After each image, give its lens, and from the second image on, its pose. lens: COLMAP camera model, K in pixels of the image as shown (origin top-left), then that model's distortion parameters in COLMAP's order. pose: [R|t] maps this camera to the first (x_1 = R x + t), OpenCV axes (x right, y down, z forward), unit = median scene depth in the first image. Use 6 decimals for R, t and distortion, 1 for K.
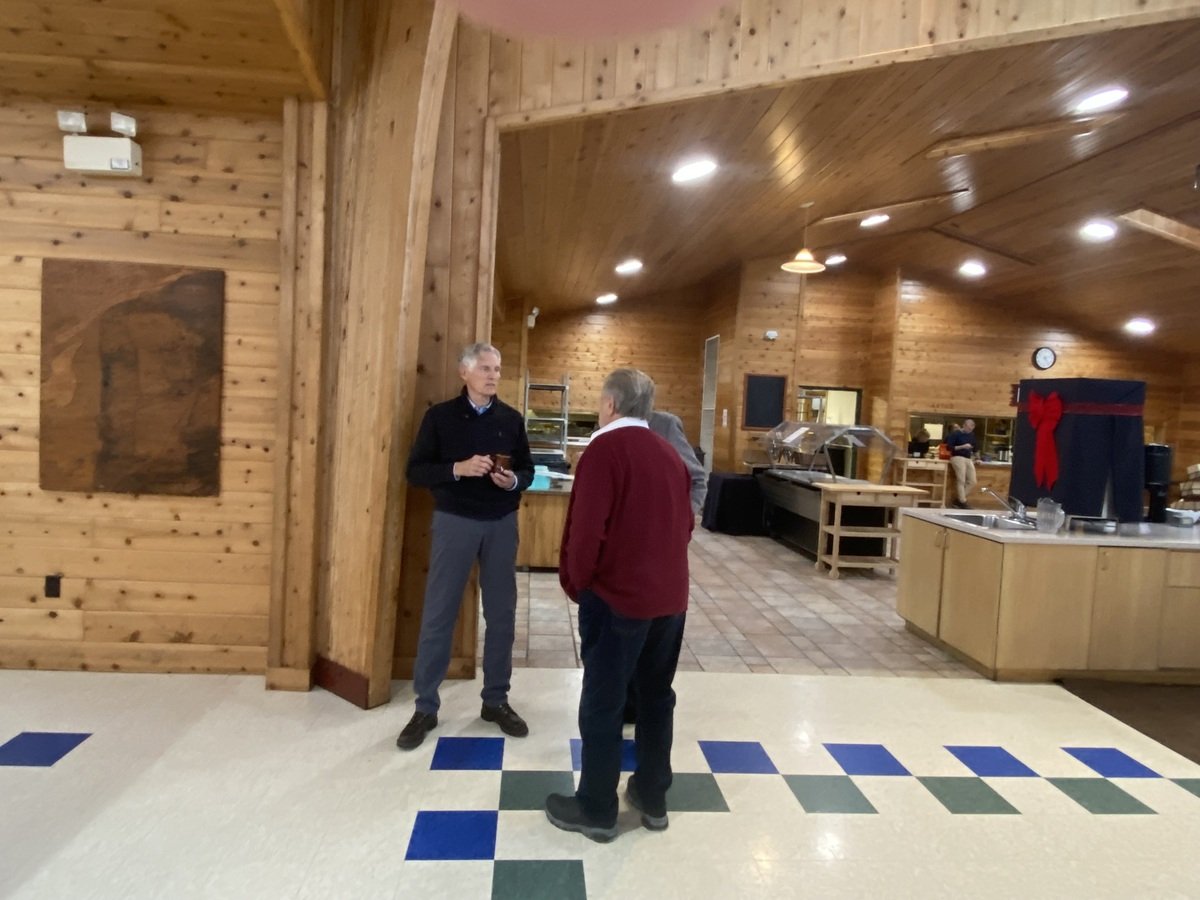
lens RADIAL K [[726.8, 0, 579.6], [0, 726.8, 433.0], [0, 0, 1]] dist [-0.007718, -0.004620]
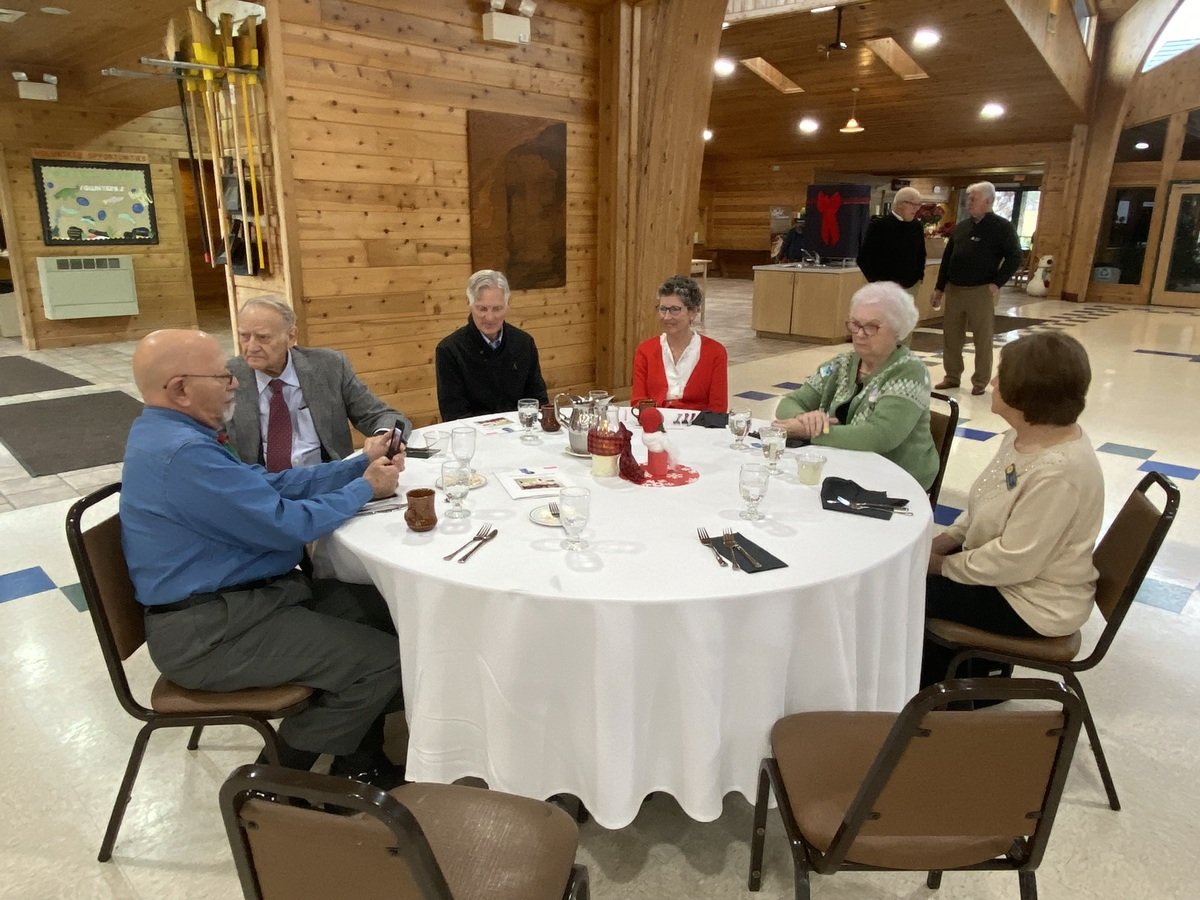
lens RADIAL K [[826.9, 0, 599.6], [0, 826.9, 451.8], [0, 0, 1]] dist [0.008734, -0.005935]
pose [[0.740384, -0.229328, 0.631855, -1.264550], [0.062589, 0.959438, 0.274883, -0.037731], [-0.669264, -0.163972, 0.724706, -0.250463]]
